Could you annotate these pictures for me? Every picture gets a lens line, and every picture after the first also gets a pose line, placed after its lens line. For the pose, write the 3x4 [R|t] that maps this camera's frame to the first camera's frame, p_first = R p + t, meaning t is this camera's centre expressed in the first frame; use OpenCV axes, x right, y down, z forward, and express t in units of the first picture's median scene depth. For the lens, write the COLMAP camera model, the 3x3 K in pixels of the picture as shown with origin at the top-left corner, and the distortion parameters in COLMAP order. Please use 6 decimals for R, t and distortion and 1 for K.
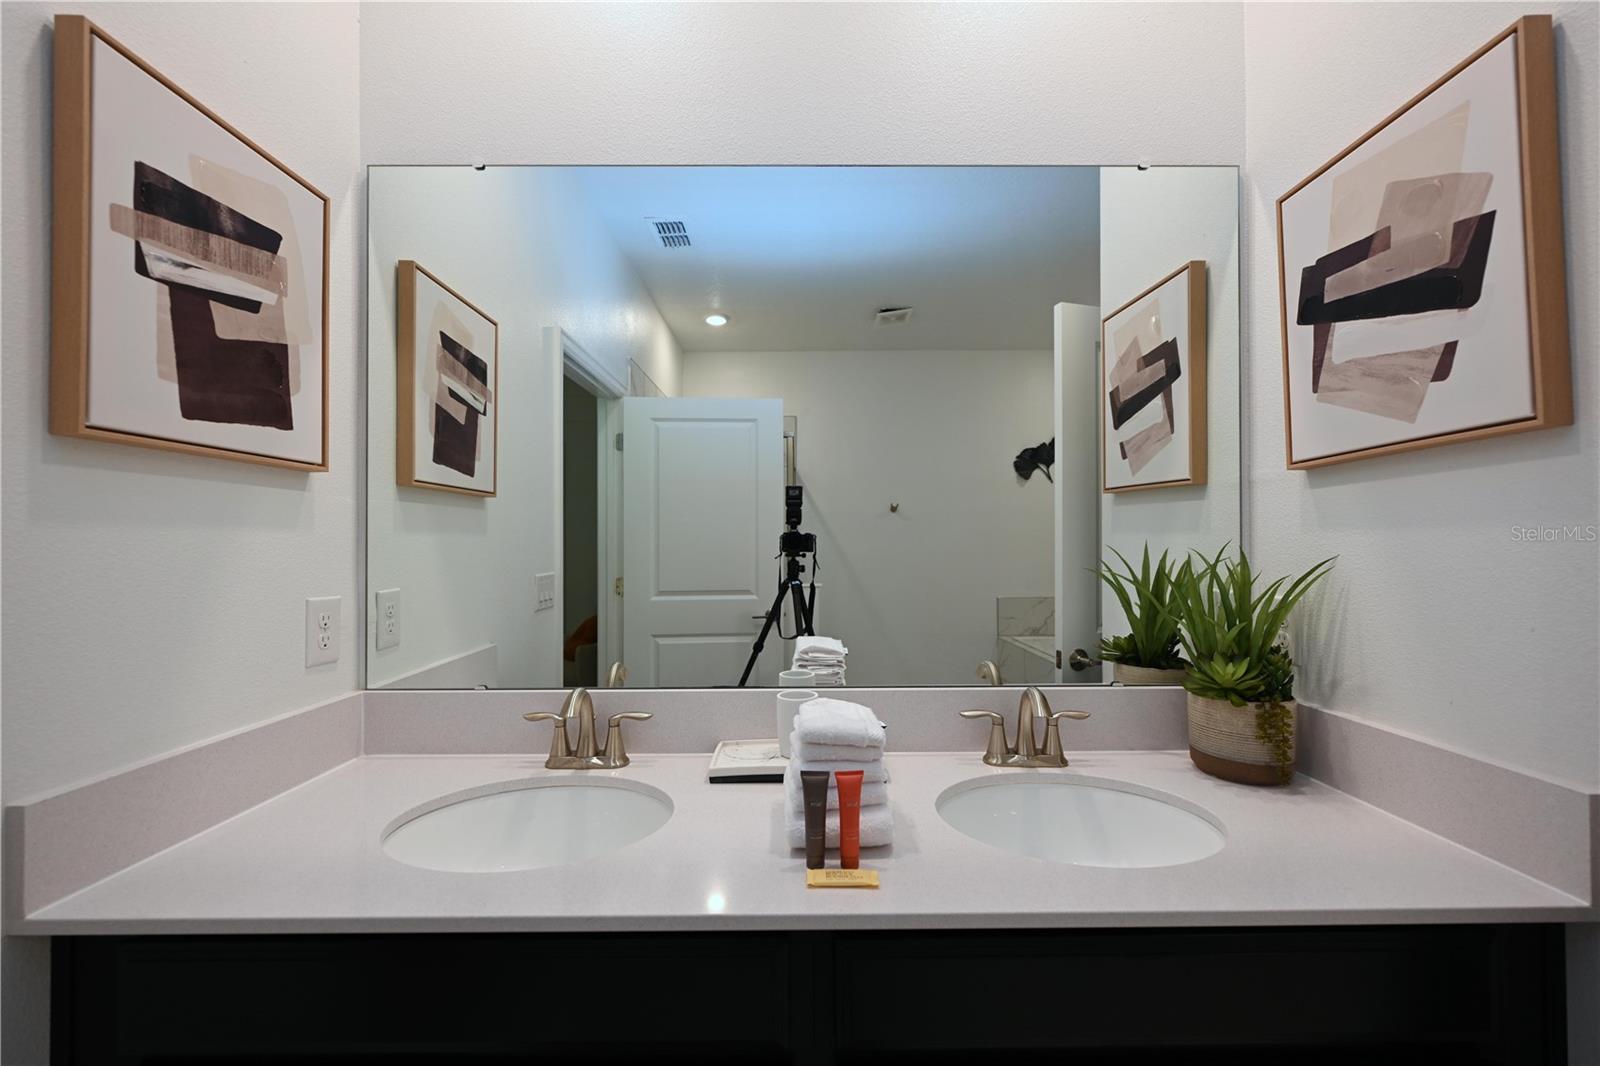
lens RADIAL K [[631.0, 0, 794.8], [0, 631.0, 538.7], [0, 0, 1]] dist [-0.002872, 0.000120]
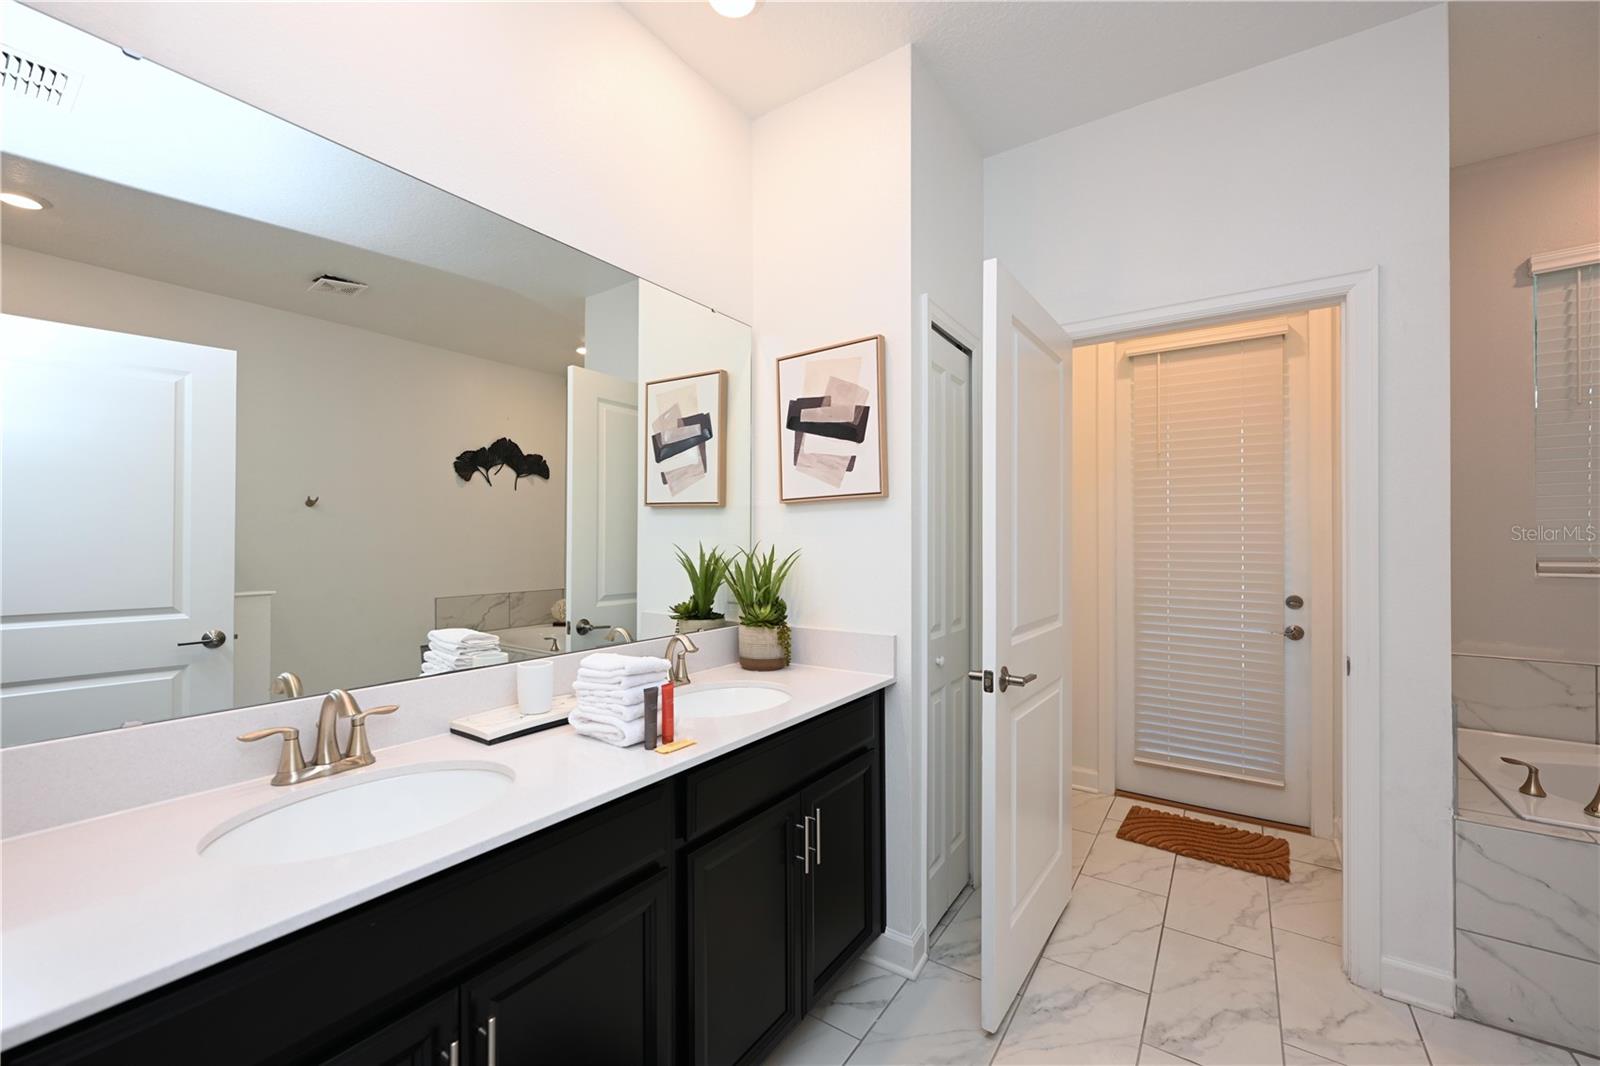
lens RADIAL K [[631.0, 0, 793.6], [0, 631.0, 536.9], [0, 0, 1]] dist [-0.002872, 0.000120]
pose [[0.573877, 0.012033, 0.818853, -0.748010], [-0.008736, 0.999925, -0.008571, 0.008111], [-0.818895, -0.002235, 0.573939, -0.121718]]
